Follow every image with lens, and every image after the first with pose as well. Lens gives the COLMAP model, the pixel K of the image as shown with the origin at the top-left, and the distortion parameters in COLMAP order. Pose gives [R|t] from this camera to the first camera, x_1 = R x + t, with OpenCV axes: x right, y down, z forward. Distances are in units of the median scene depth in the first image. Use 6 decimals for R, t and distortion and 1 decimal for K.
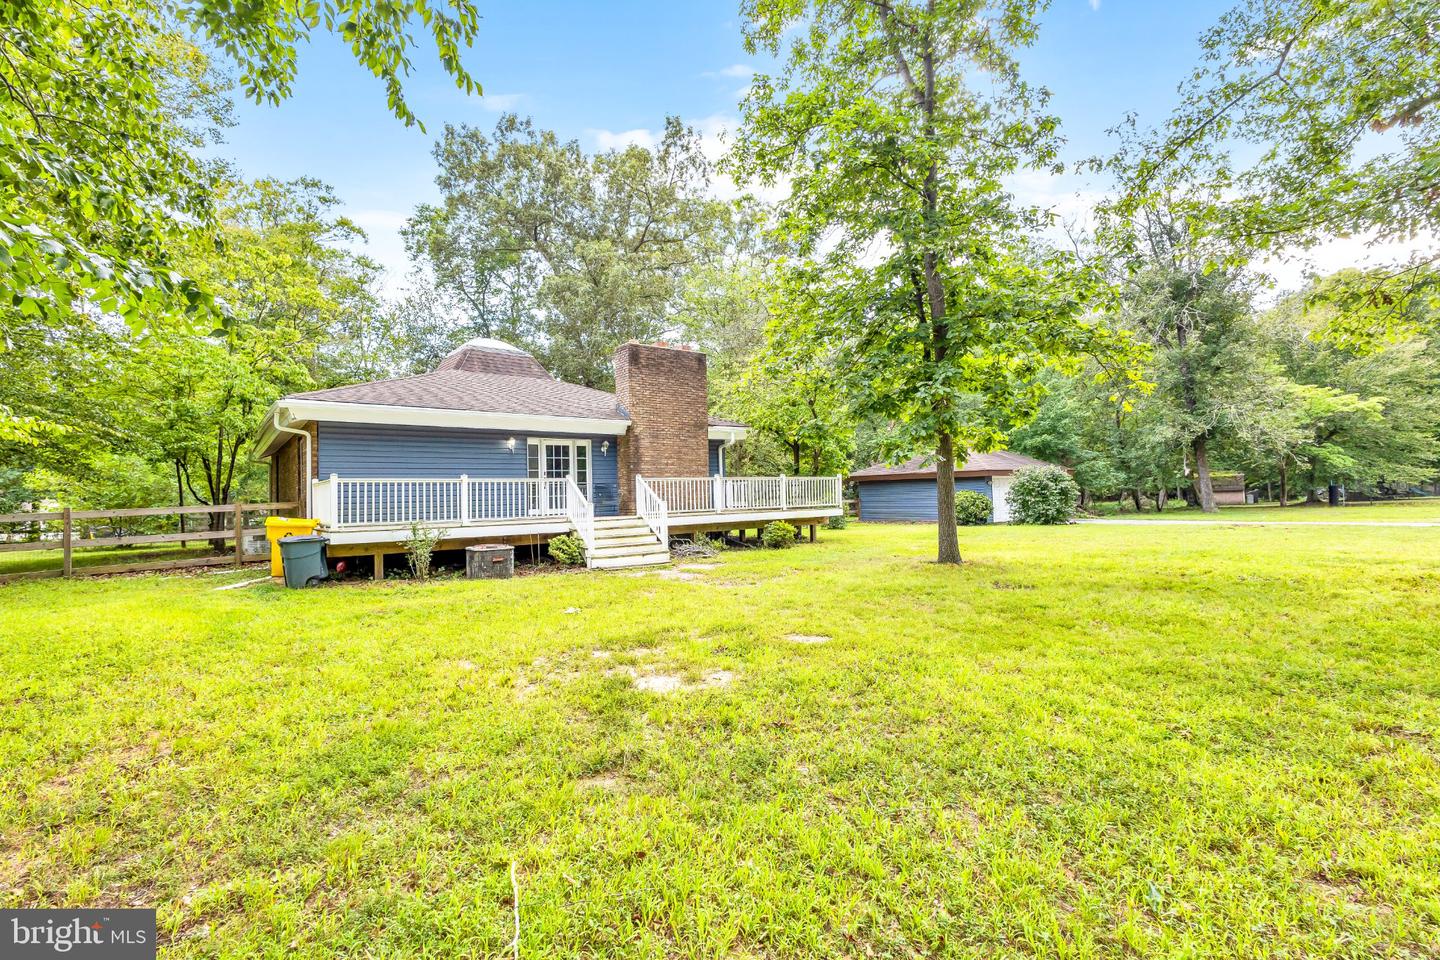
lens RADIAL K [[654.4, 0, 718.1], [0, 654.4, 483.5], [0, 0, 1]] dist [0.017743, -0.000159]
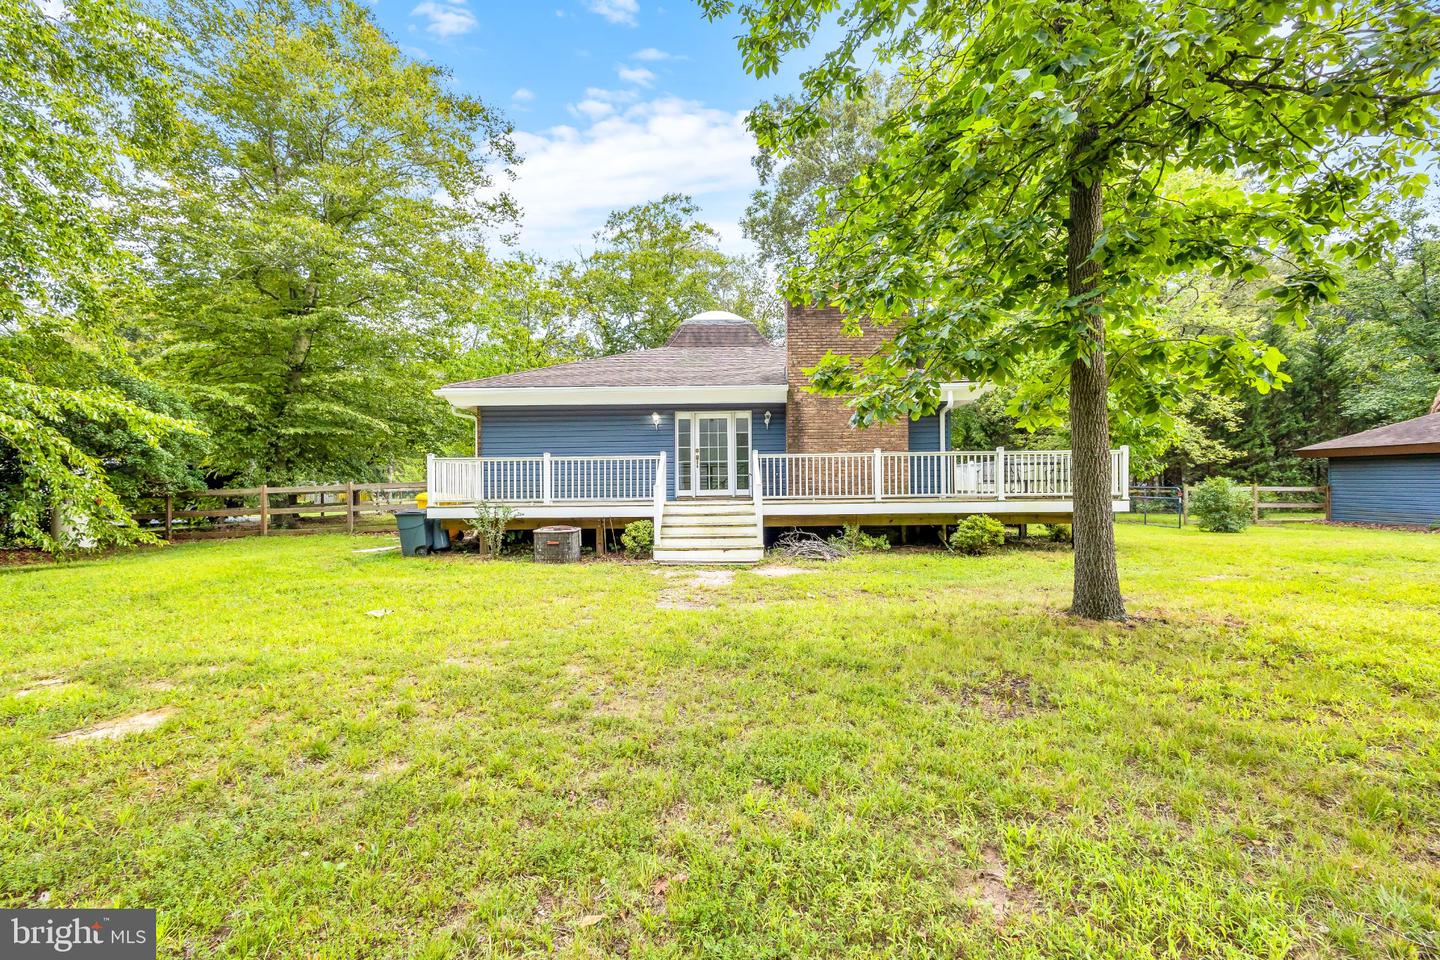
lens RADIAL K [[654.4, 0, 720.8], [0, 654.4, 477.0], [0, 0, 1]] dist [0.017743, -0.000159]
pose [[0.780782, 0.012940, -0.624670, 0.374935], [0.003343, 0.999685, 0.024887, -0.001334], [0.624795, -0.021519, 0.780492, 0.358553]]
